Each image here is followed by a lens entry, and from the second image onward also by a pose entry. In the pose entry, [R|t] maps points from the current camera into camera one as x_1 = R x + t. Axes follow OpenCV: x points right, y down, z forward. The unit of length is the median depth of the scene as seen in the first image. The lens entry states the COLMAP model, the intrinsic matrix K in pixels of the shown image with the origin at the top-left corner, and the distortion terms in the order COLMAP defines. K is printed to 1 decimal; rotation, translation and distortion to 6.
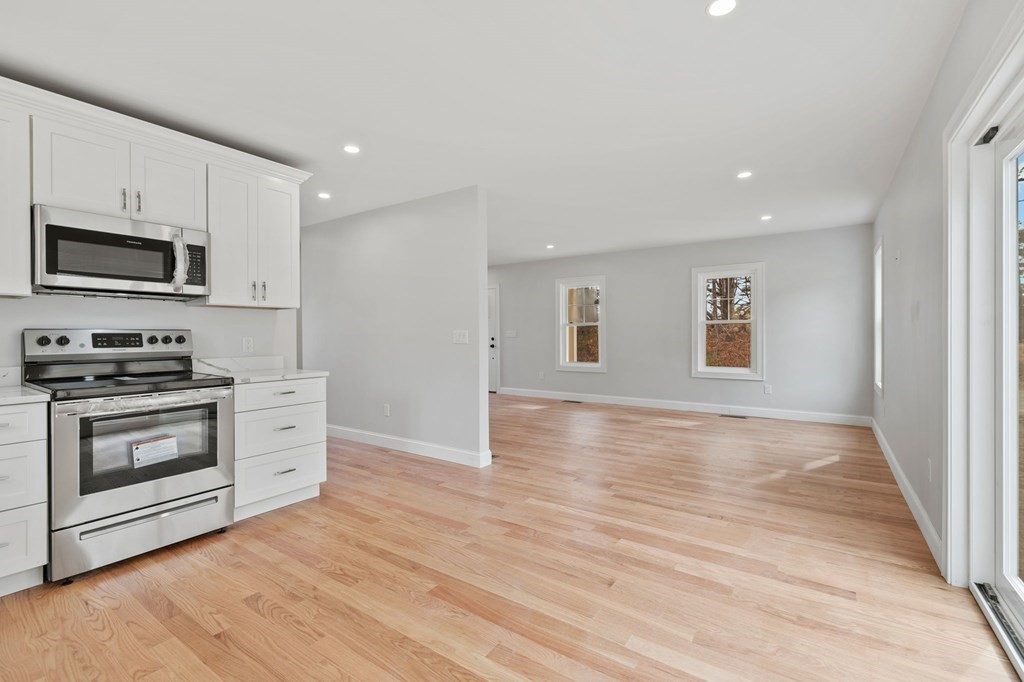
lens RADIAL K [[427.9, 0, 480.5], [0, 427.9, 336.5], [0, 0, 1]] dist [-0.014306, -0.000131]
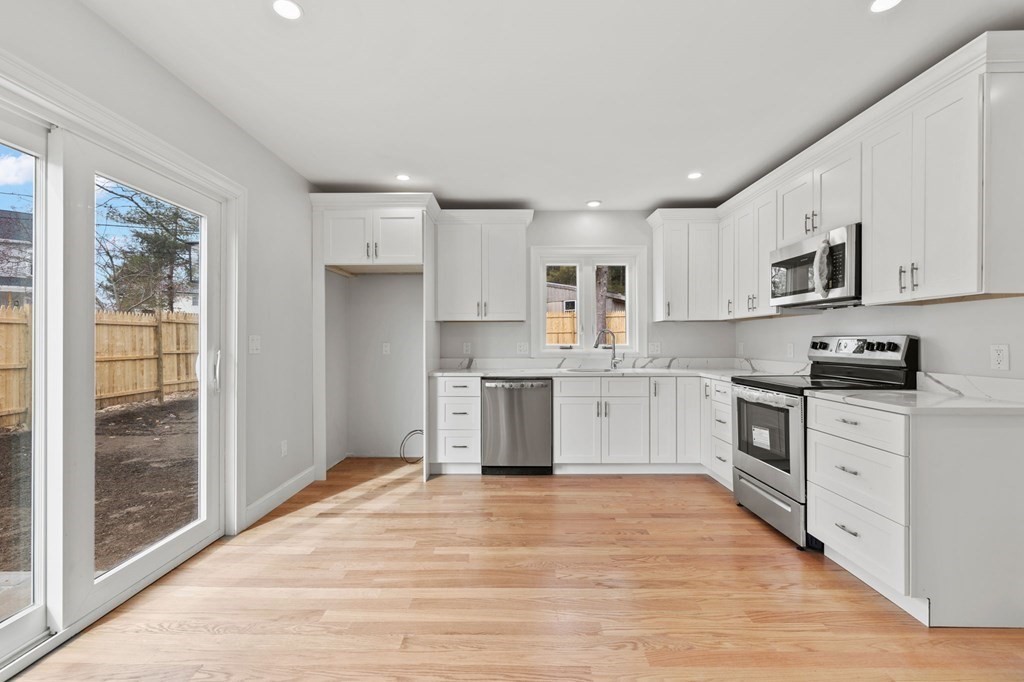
lens RADIAL K [[439.0, 0, 519.1], [0, 439.0, 341.2], [0, 0, 1]] dist [-0.000739, 0.000131]
pose [[-0.776779, 0.010128, -0.629692, 0.481356], [0.008171, 0.999949, 0.006003, -0.016973], [0.629720, -0.000483, -0.776822, 1.302091]]
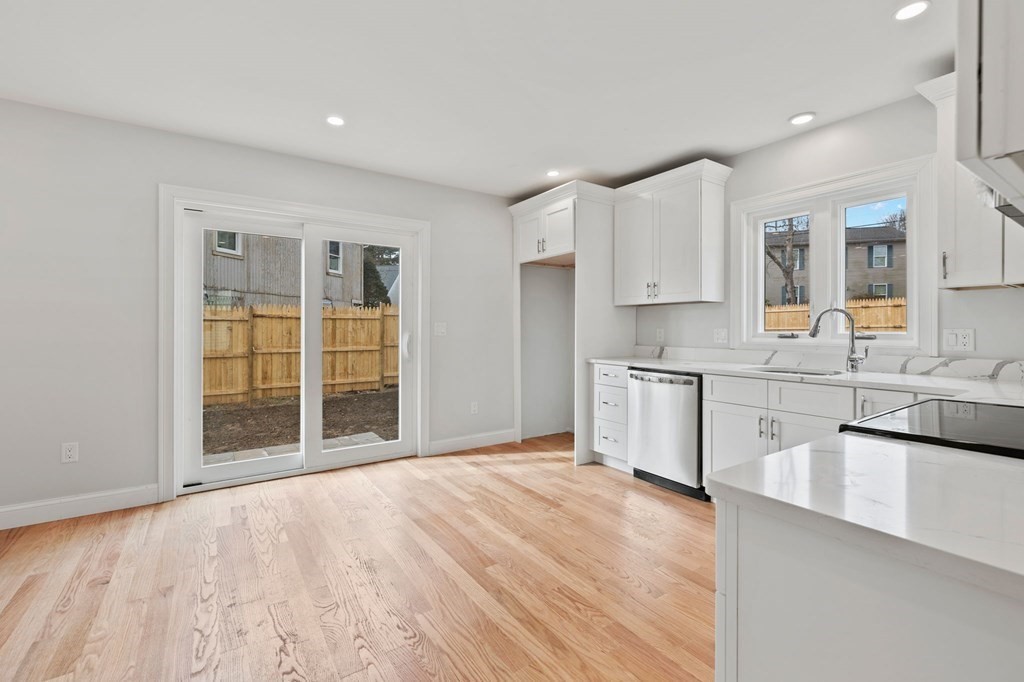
lens RADIAL K [[458.7, 0, 514.8], [0, 458.7, 328.8], [0, 0, 1]] dist [0.000912, 0.000188]
pose [[-0.951453, 0.010861, 0.307603, -0.385424], [0.011767, 0.999930, 0.001090, -0.010304], [-0.307569, 0.004656, -0.951514, 1.488910]]
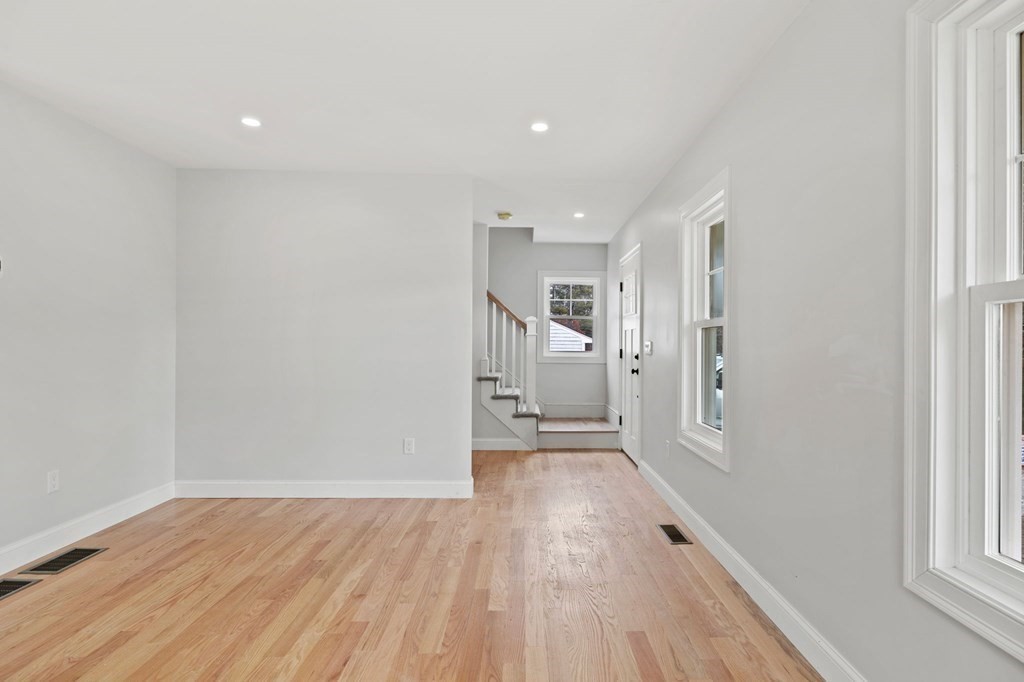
lens RADIAL K [[518.8, 0, 512.0], [0, 518.8, 341.0], [0, 0, 1]] dist [-0.001066, 0.000645]
pose [[0.644686, 0.012156, -0.764351, 1.289591], [-0.016344, 0.999864, 0.002116, -0.038571], [0.764273, 0.011128, 0.644797, 1.657098]]
